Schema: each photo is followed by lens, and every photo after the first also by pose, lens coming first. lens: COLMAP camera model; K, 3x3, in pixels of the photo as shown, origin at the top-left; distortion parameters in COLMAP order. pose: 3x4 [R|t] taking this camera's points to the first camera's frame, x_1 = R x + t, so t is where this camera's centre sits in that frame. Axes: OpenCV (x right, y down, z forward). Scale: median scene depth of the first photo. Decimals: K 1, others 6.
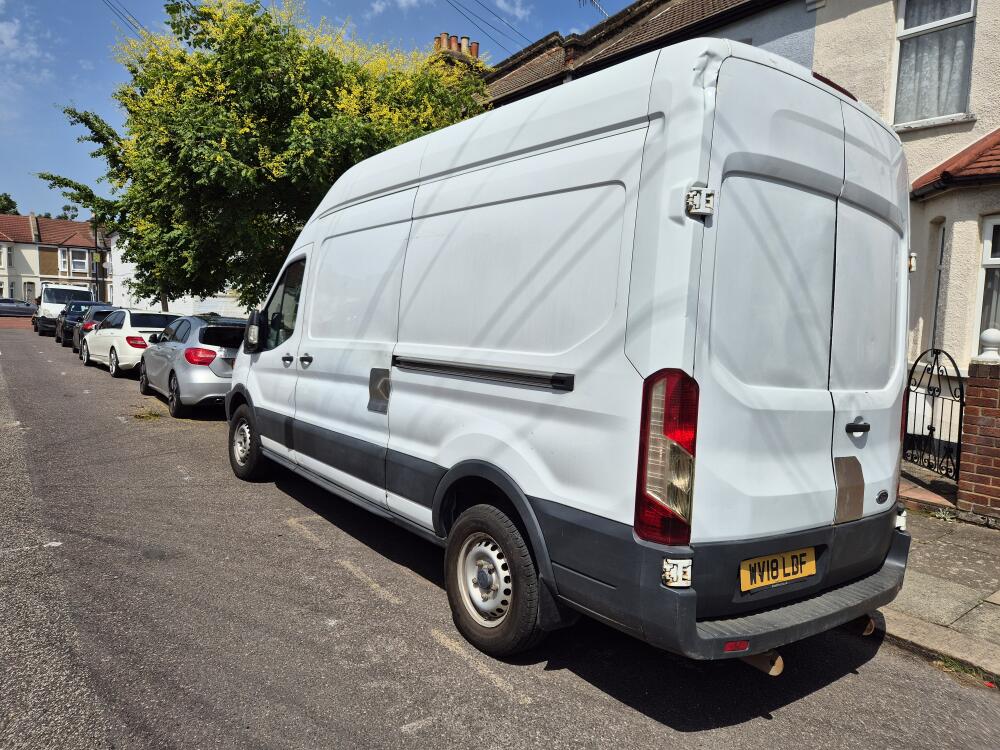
lens RADIAL K [[694.4, 0, 531.2], [0, 694.4, 372.7], [0, 0, 1]] dist [0.090037, -0.080036]
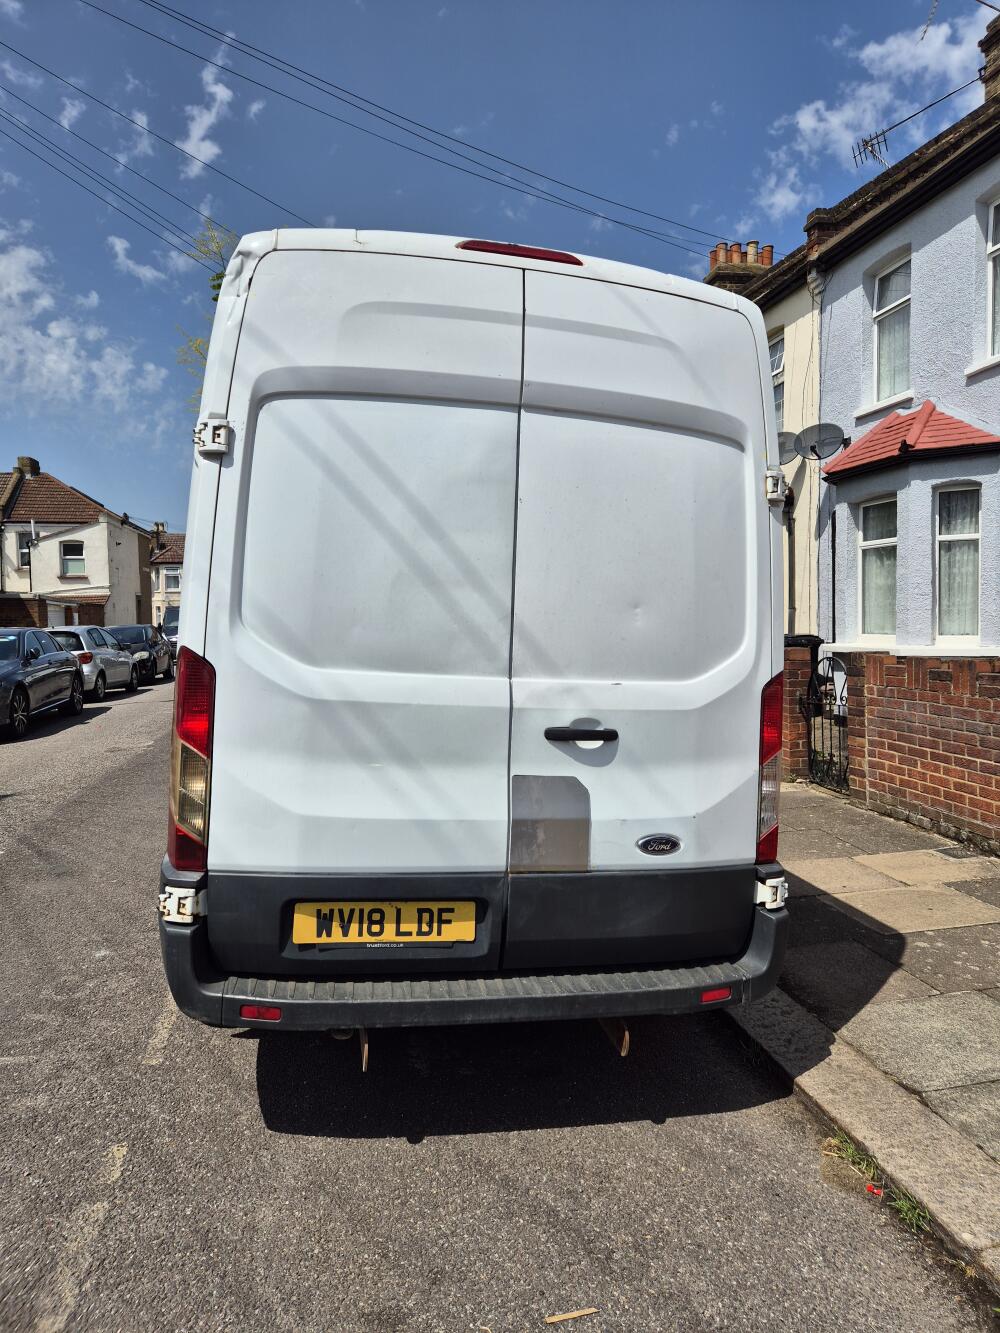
lens RADIAL K [[884.9, 0, 500.0], [0, 884.9, 666.5], [0, 0, 1]] dist [0.049954, -0.000800]
pose [[0.889132, -0.033776, -0.456403, 0.840238], [0.005048, 0.997936, -0.064018, 0.071810], [0.457623, 0.054617, 0.887467, 0.221204]]
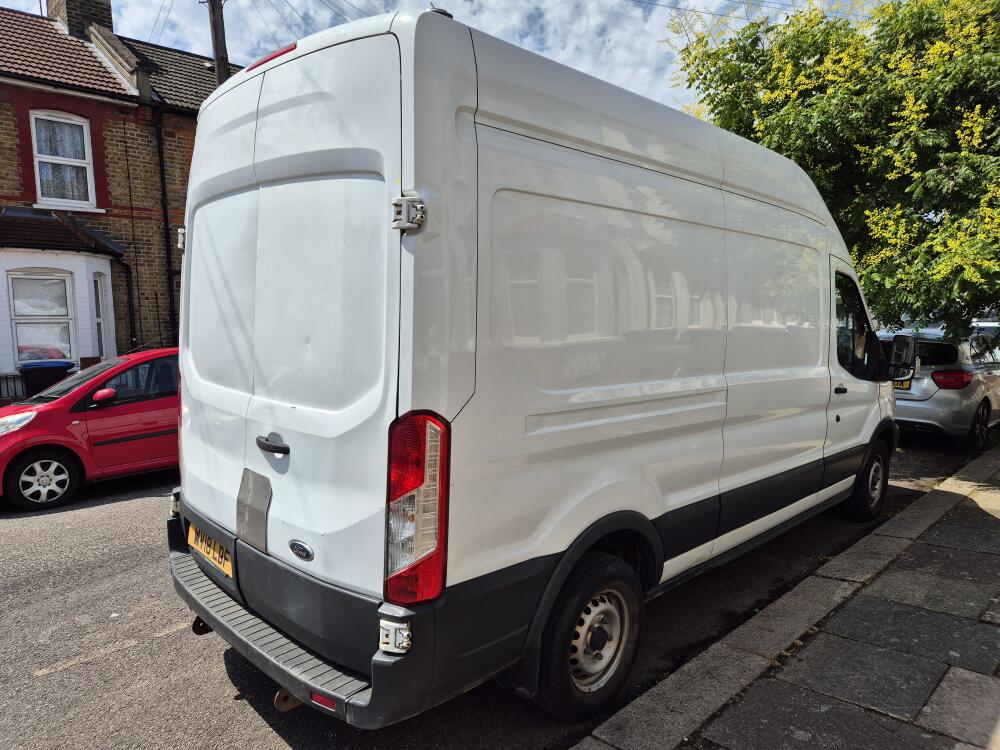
lens RADIAL K [[663.8, 0, 500.0], [0, 663.8, 375.0], [0, 0, 1]] dist [0.049954, -0.000800]
pose [[0.089823, 0.033174, -0.995405, 1.368225], [-0.059578, 0.997834, 0.027879, -0.047344], [0.994174, 0.056800, 0.091605, 1.278589]]
